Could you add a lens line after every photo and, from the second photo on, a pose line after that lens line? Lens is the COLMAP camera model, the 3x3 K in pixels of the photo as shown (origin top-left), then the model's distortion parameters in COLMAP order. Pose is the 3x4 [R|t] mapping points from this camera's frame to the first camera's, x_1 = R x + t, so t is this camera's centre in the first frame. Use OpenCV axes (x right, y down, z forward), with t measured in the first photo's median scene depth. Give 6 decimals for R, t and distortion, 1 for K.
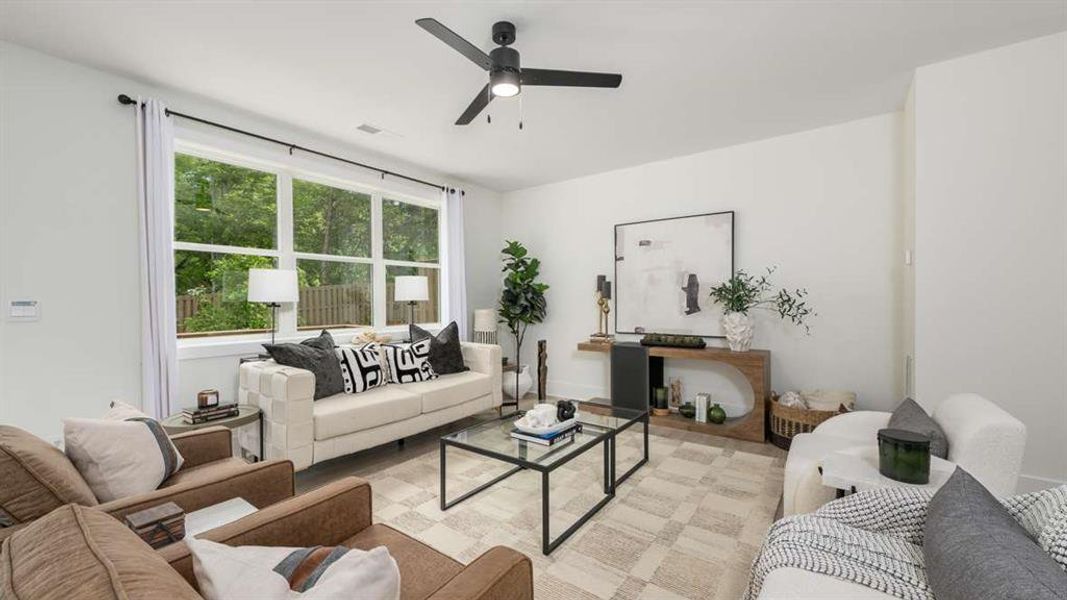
lens RADIAL K [[411.8, 0, 525.8], [0, 411.8, 304.4], [0, 0, 1]] dist [-0.006230, -0.000115]
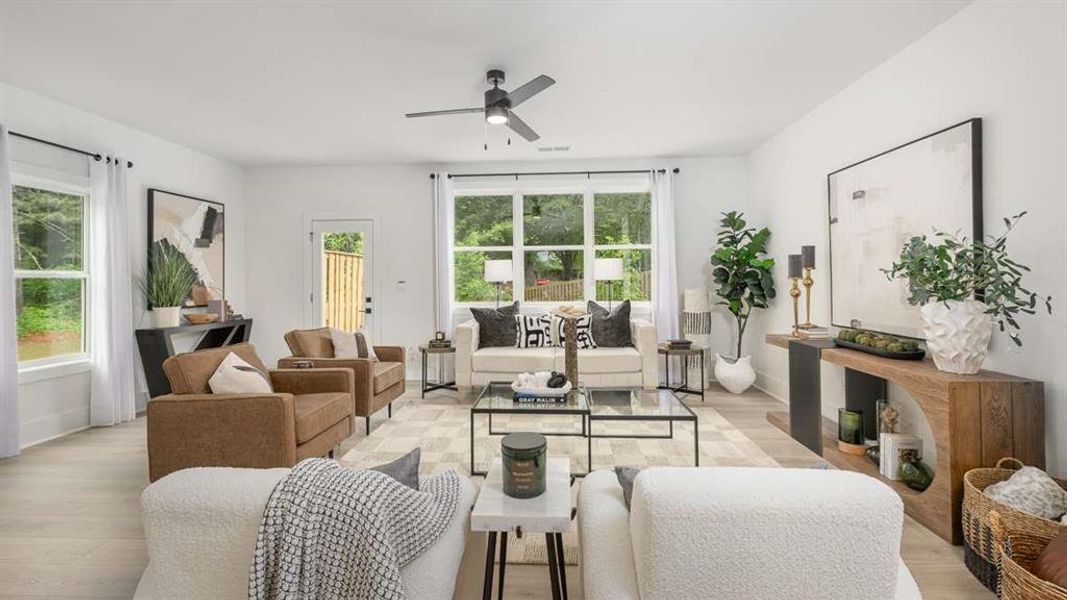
lens RADIAL K [[426.0, 0, 540.8], [0, 426.0, 281.4], [0, 0, 1]] dist [-0.008023, -0.000768]
pose [[0.556258, 0.003094, -0.831004, 0.608126], [-0.003217, 0.999994, 0.001570, -0.007263], [0.831004, 0.001800, 0.556264, 0.196769]]
